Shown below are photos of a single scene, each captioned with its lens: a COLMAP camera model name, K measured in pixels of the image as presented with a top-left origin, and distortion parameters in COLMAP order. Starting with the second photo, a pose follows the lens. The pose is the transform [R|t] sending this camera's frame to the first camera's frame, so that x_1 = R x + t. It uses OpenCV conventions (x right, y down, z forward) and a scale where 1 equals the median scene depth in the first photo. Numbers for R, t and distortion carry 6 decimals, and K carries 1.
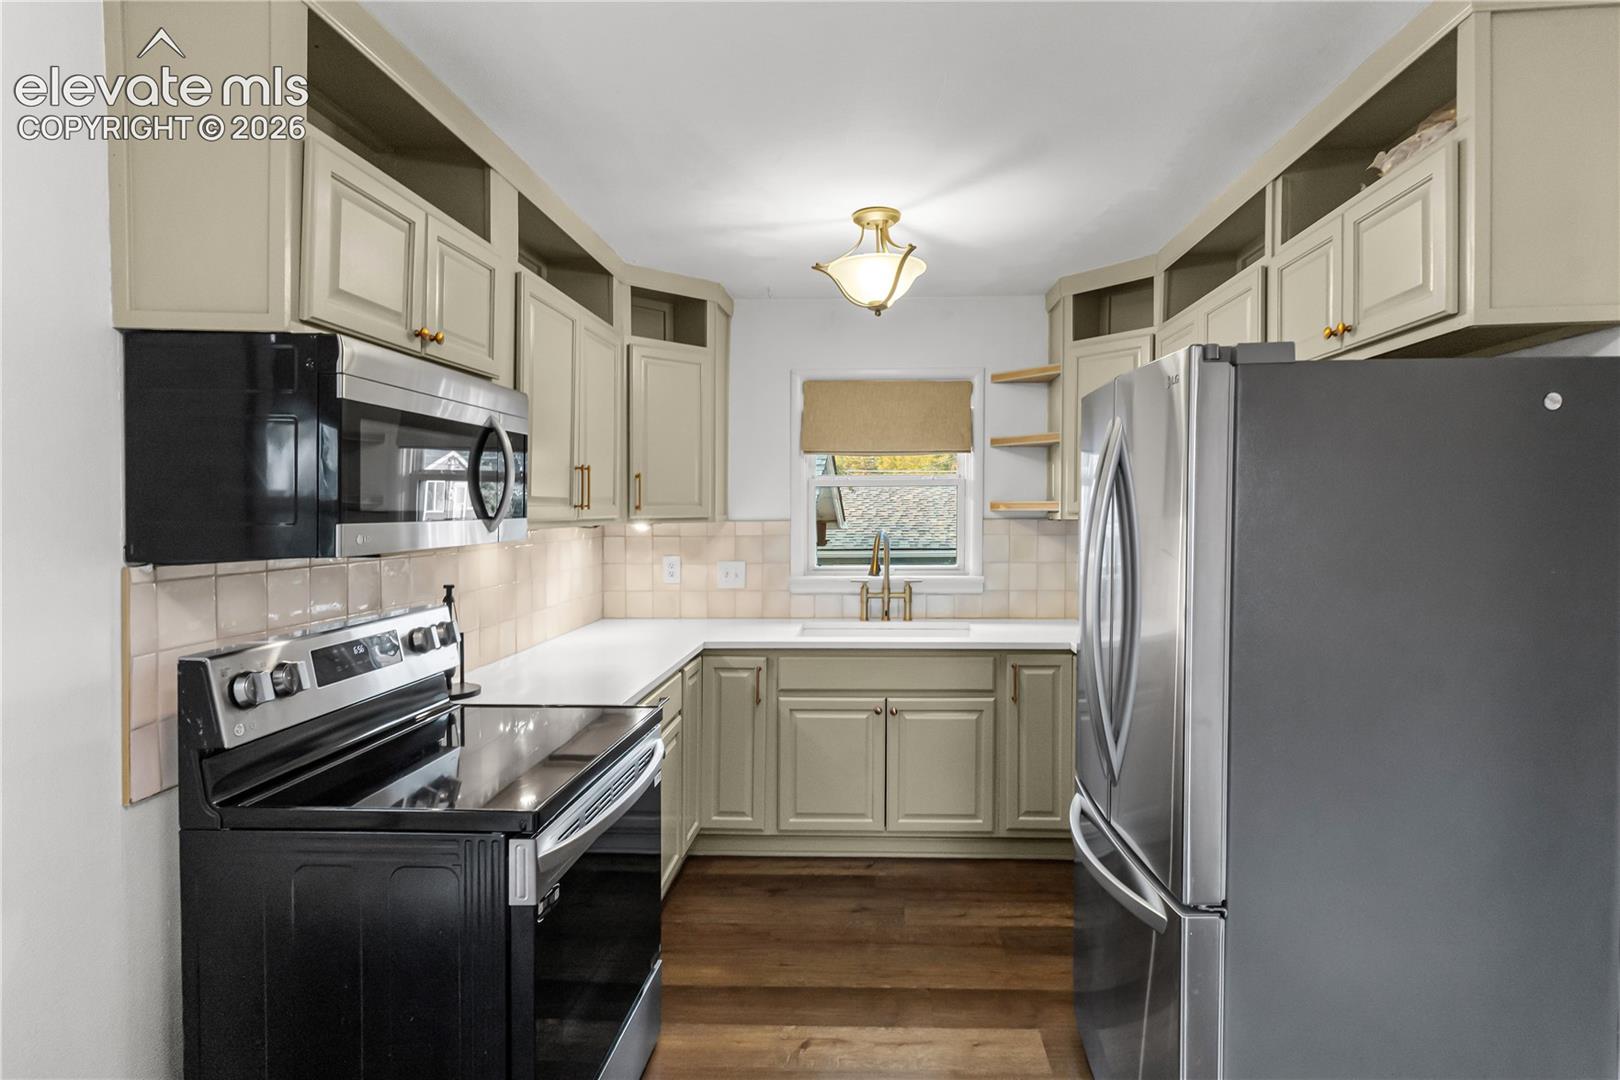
lens RADIAL K [[803.1, 0, 853.1], [0, 803.1, 521.7], [0, 0, 1]] dist [0.008849, 0.000080]
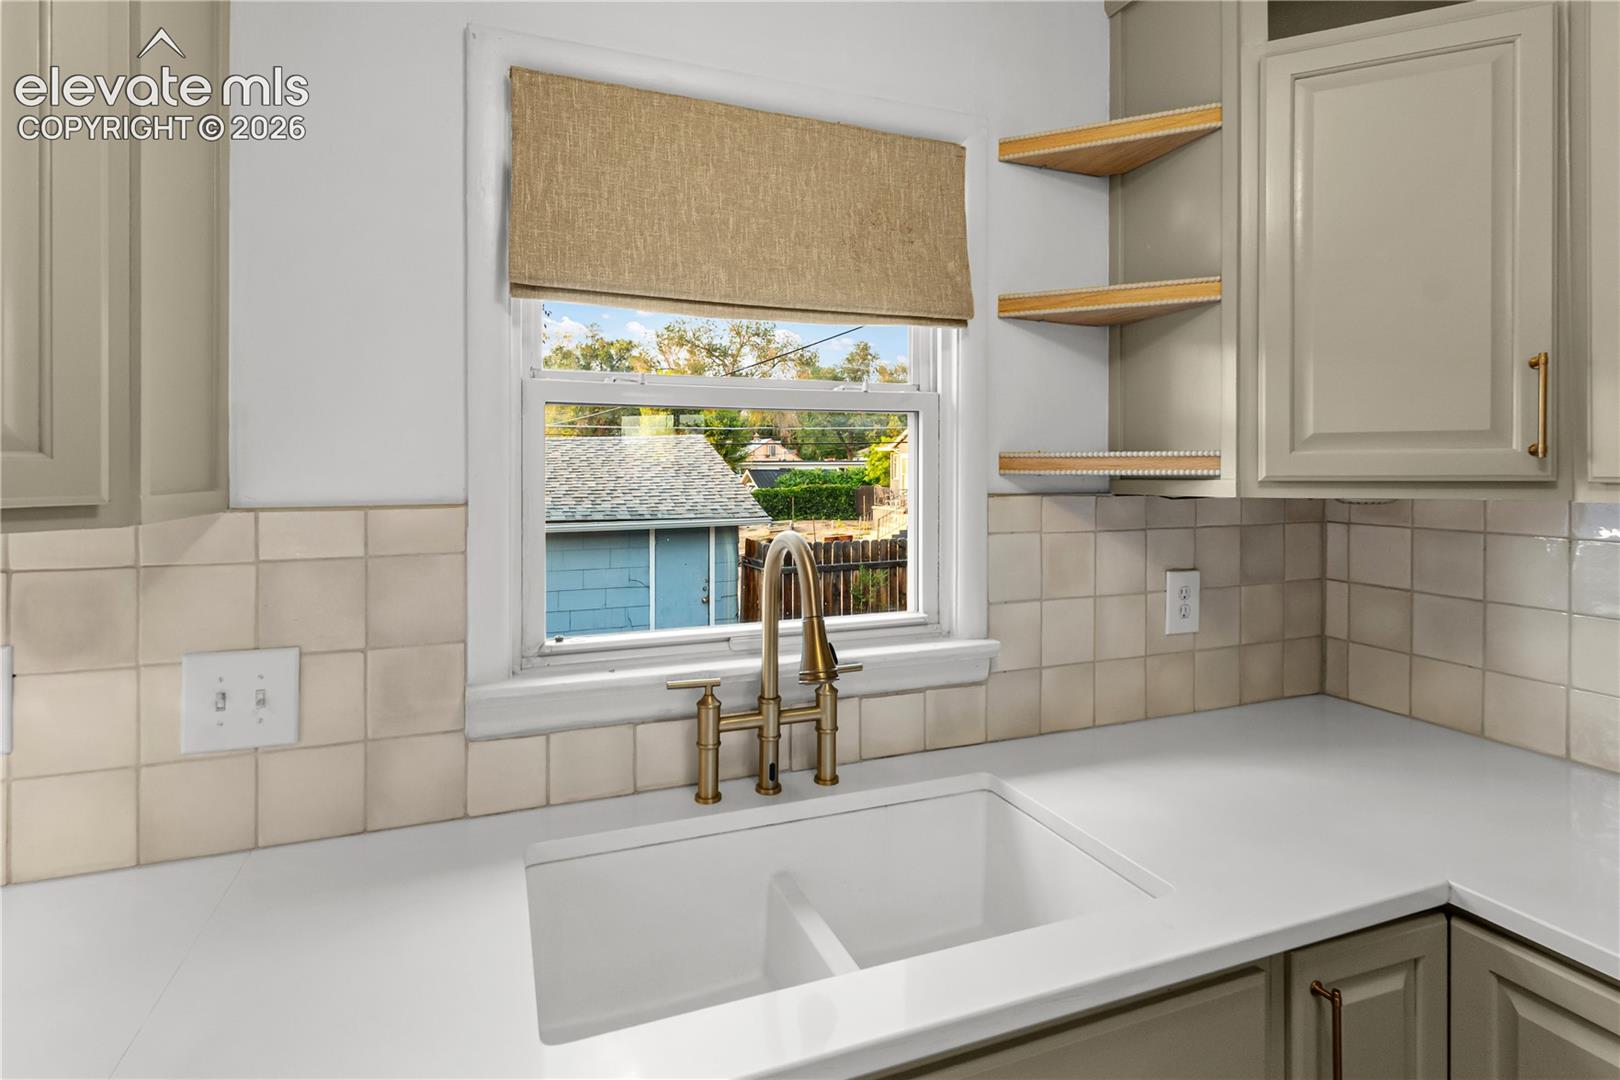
lens RADIAL K [[813.8, 0, 804.3], [0, 813.8, 468.4], [0, 0, 1]] dist [0.005021, 0.000567]
pose [[0.919952, 0.000499, 0.392032, -0.096915], [0.006369, 0.999848, -0.016219, -0.011816], [-0.391980, 0.017417, 0.919809, 0.783052]]
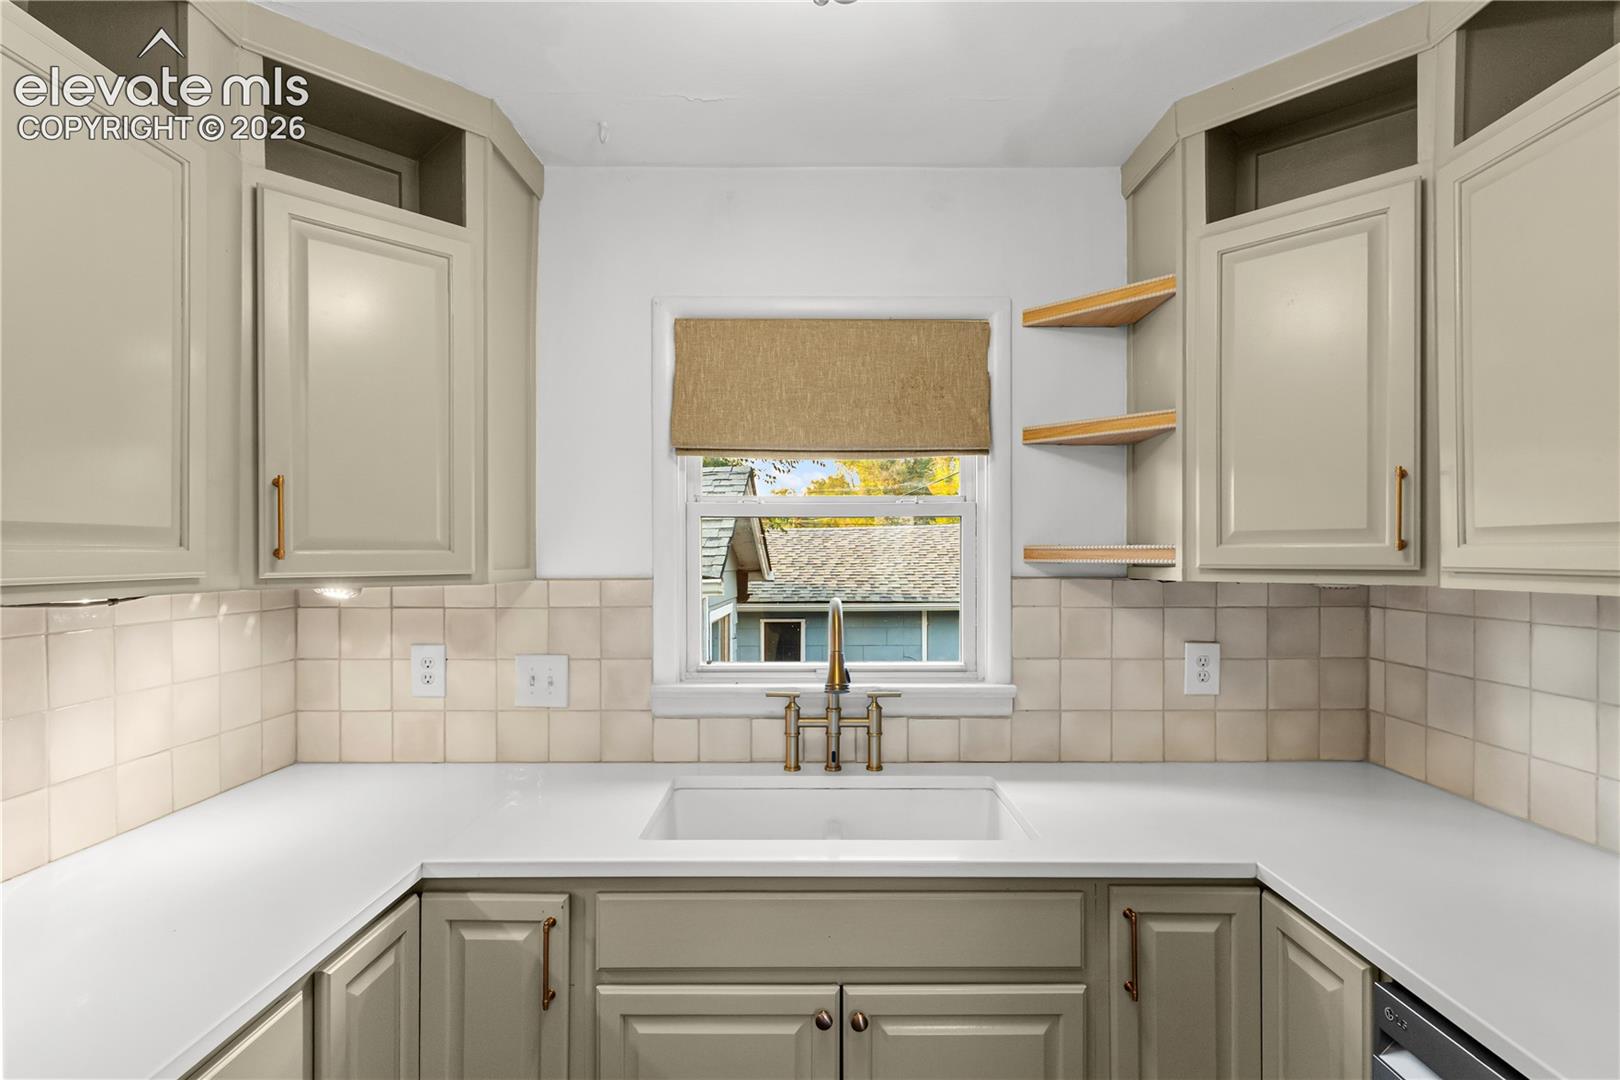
lens RADIAL K [[780.3, 0, 805.4], [0, 780.3, 559.3], [0, 0, 1]] dist [0.011499, 0.000263]
pose [[0.999225, 0.002031, 0.039300, 0.004428], [-0.001580, 0.999933, -0.011497, -0.010199], [-0.039321, 0.011426, 0.999161, 0.567957]]
